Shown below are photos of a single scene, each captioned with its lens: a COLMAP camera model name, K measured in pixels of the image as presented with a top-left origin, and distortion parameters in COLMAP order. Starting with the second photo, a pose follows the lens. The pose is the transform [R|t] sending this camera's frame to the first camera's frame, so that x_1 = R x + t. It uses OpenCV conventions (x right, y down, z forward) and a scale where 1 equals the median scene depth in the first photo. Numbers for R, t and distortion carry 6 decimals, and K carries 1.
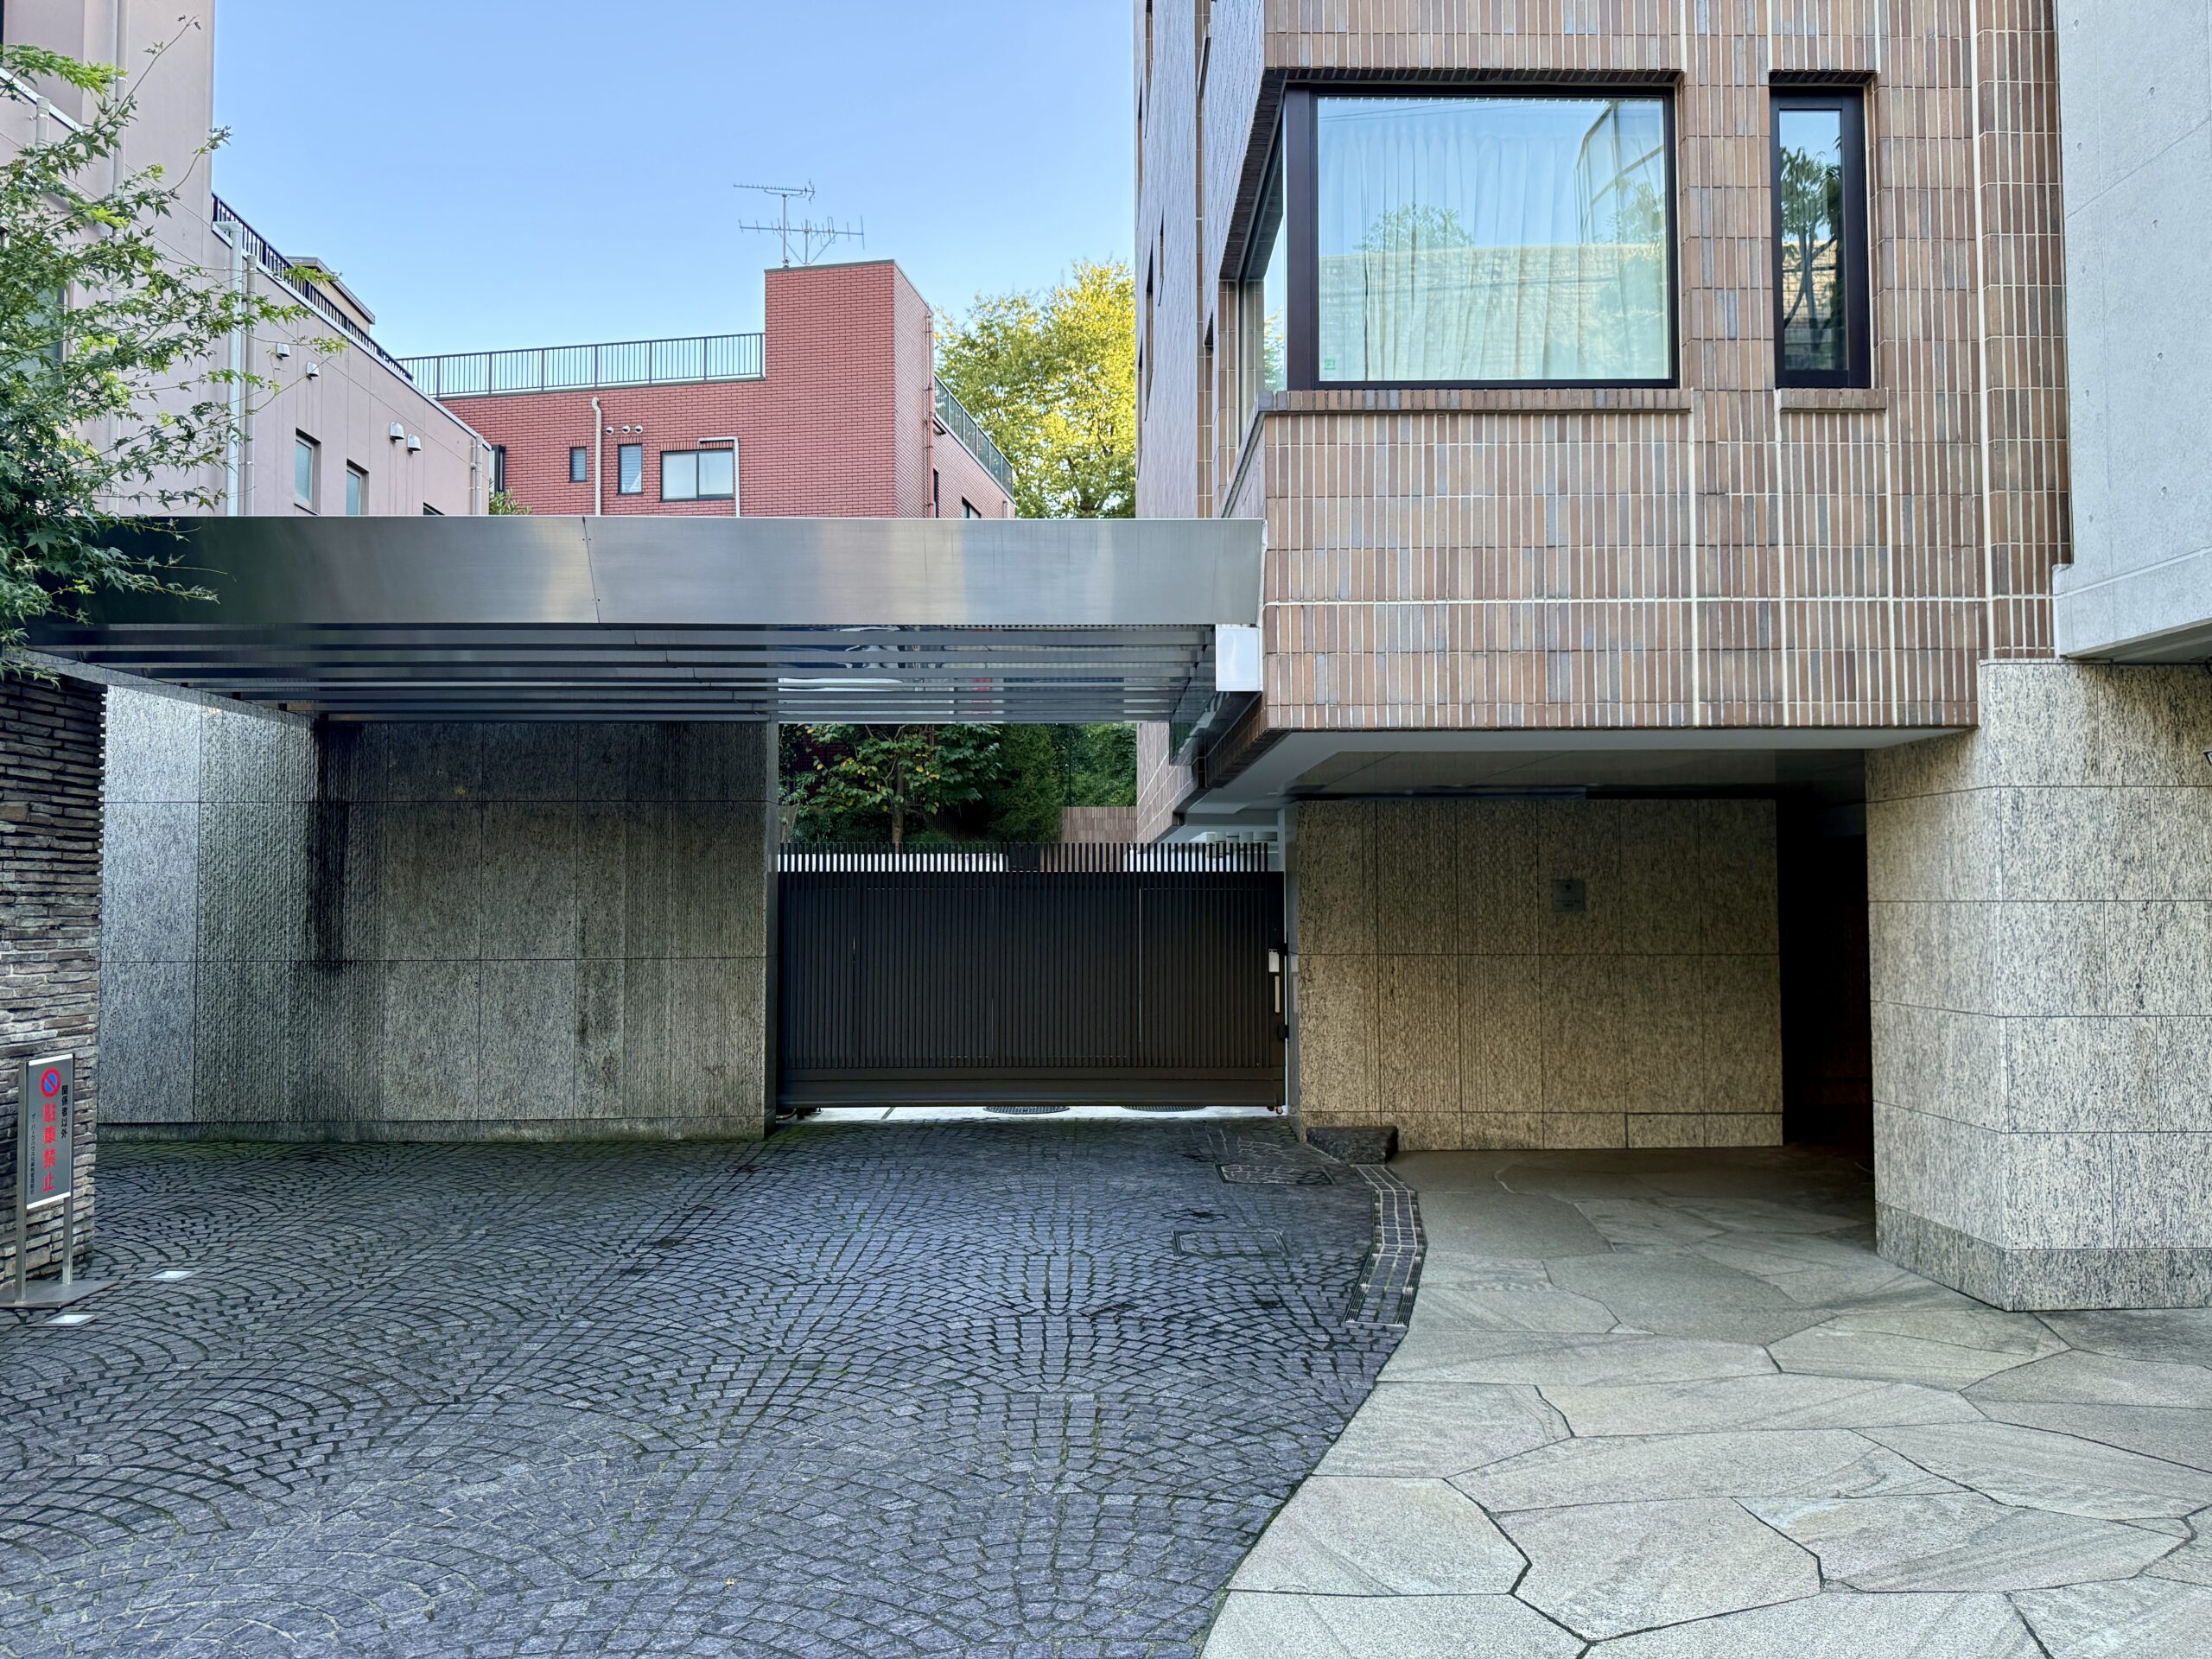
lens RADIAL K [[1584.1, 0, 1109.8], [0, 1584.1, 835.0], [0, 0, 1]] dist [0.069558, -0.084561]
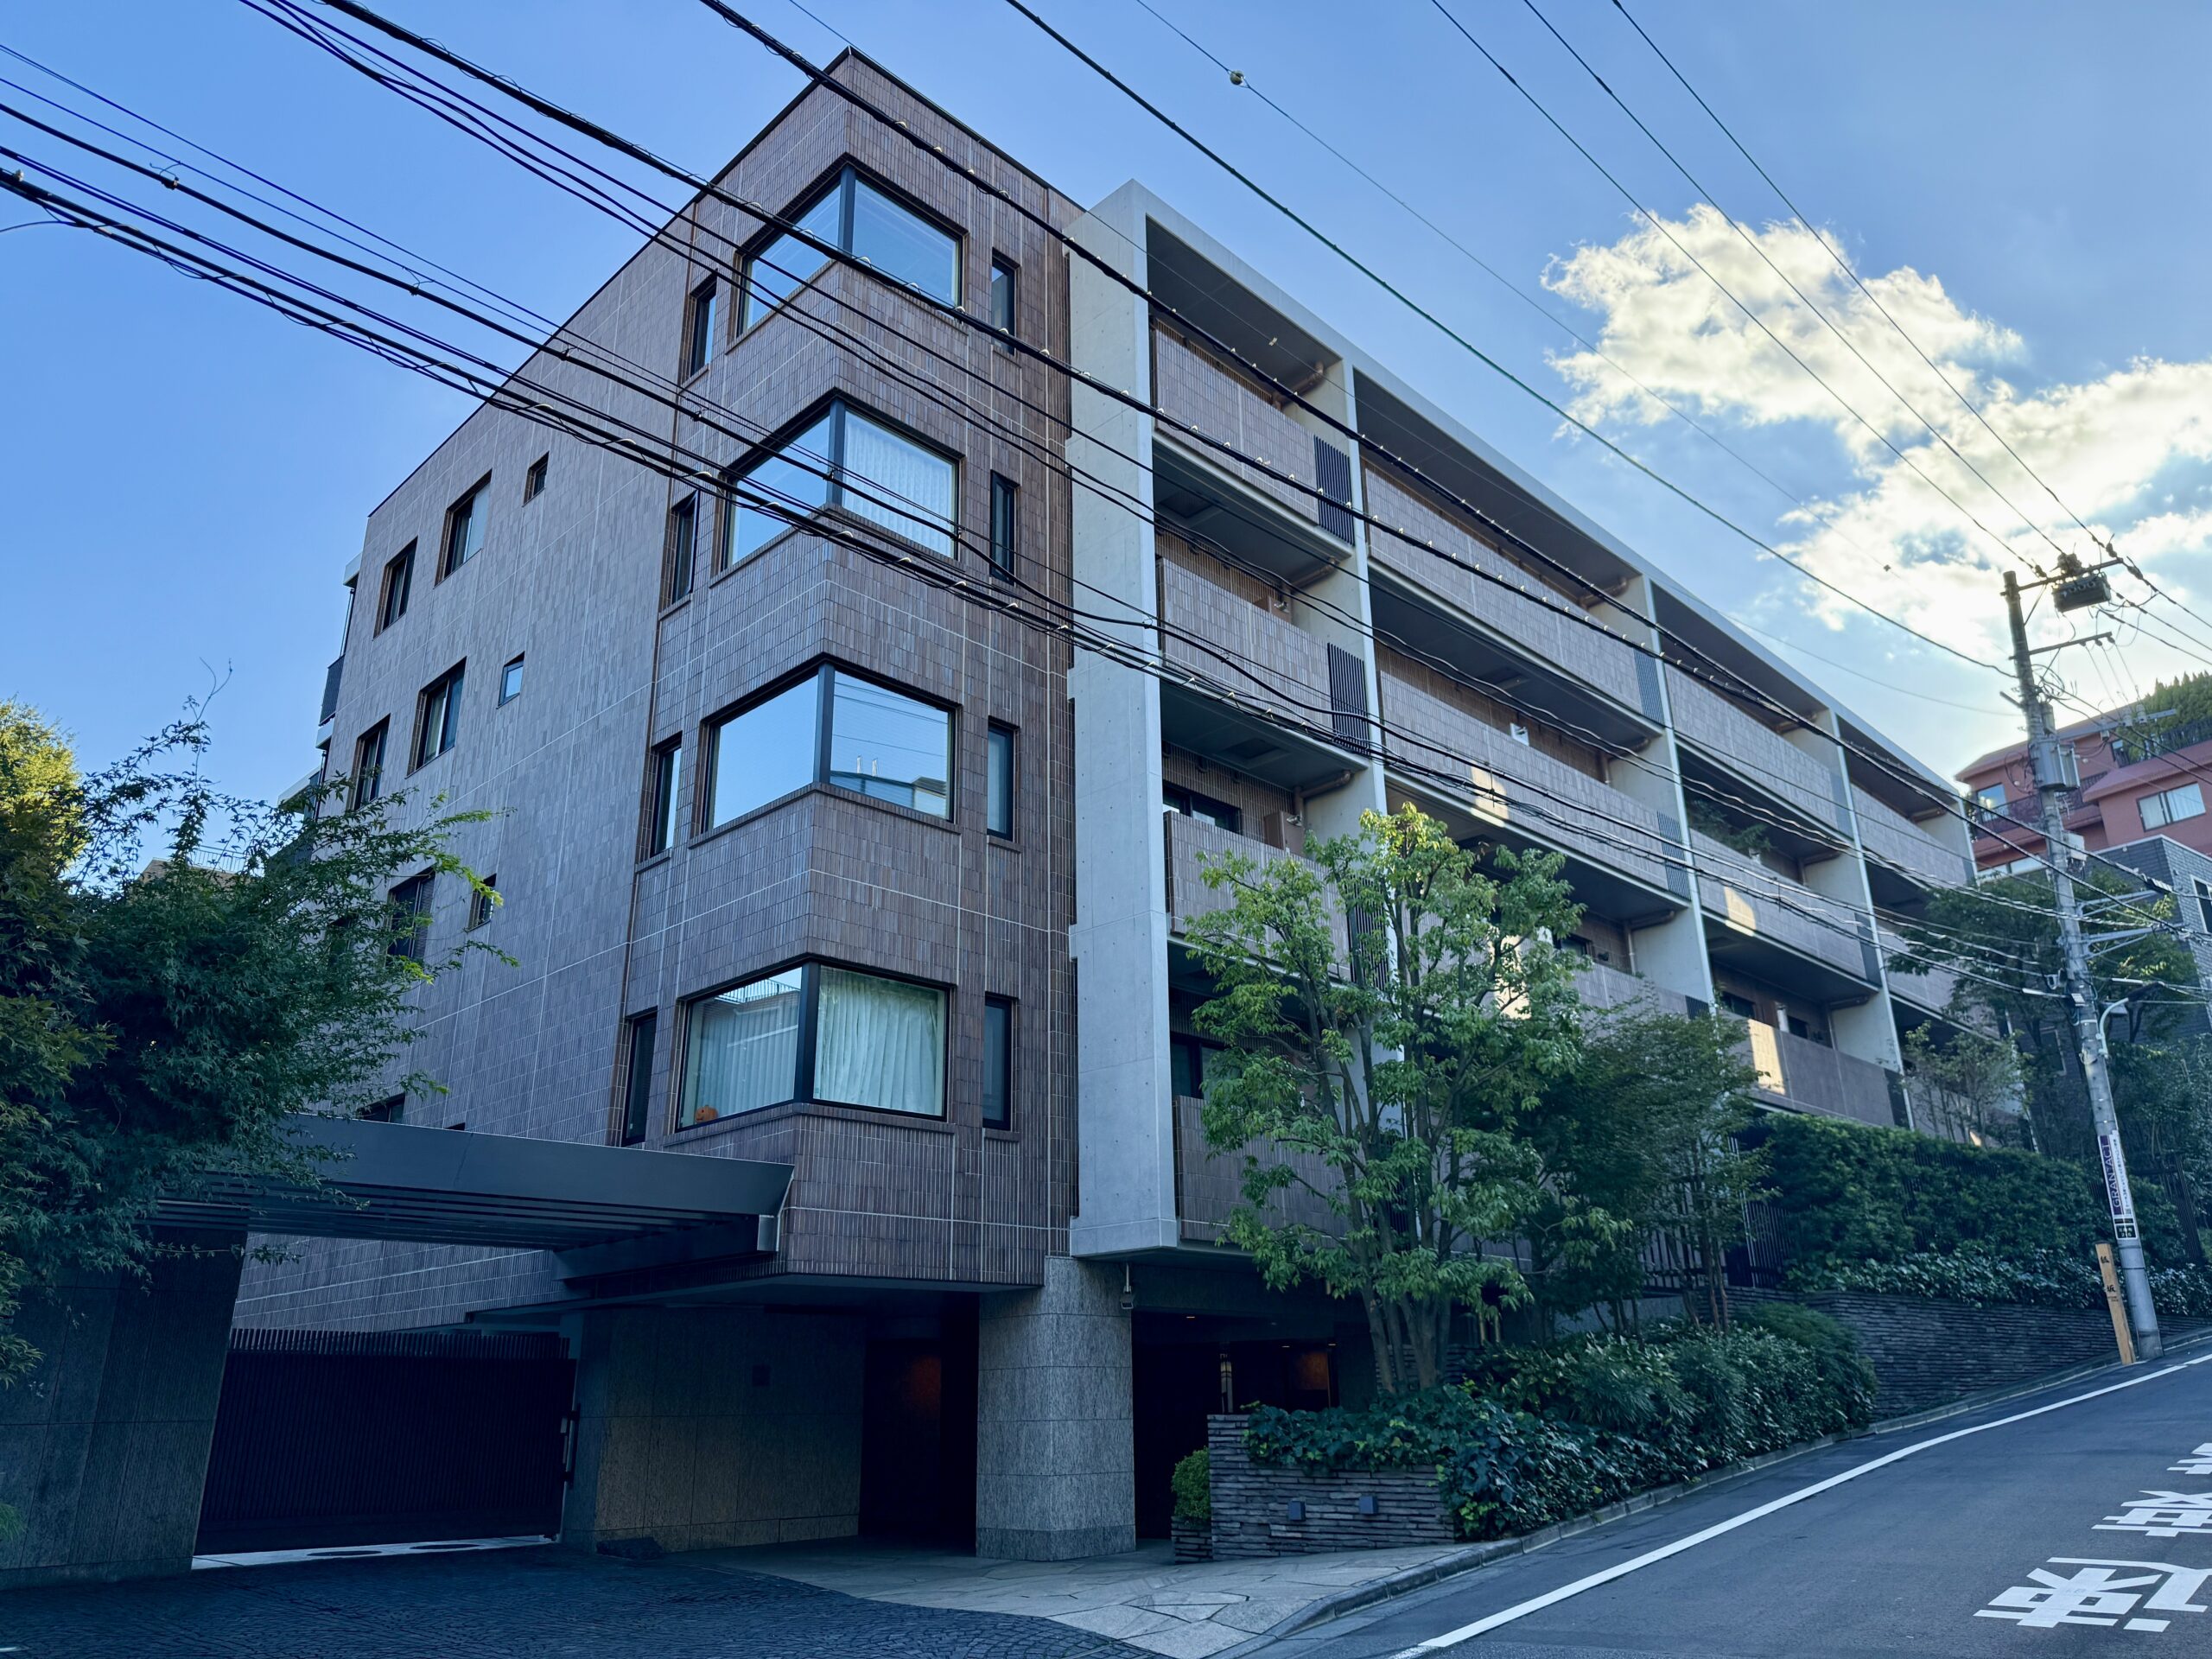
lens RADIAL K [[1584.1, 0, 1109.8], [0, 1584.1, 835.0], [0, 0, 1]] dist [0.069558, -0.084561]
pose [[0.719382, 0.229920, 0.655458, -0.663186], [-0.016002, 0.948864, -0.315278, 0.023812], [-0.694430, 0.216317, 0.686276, -0.494324]]
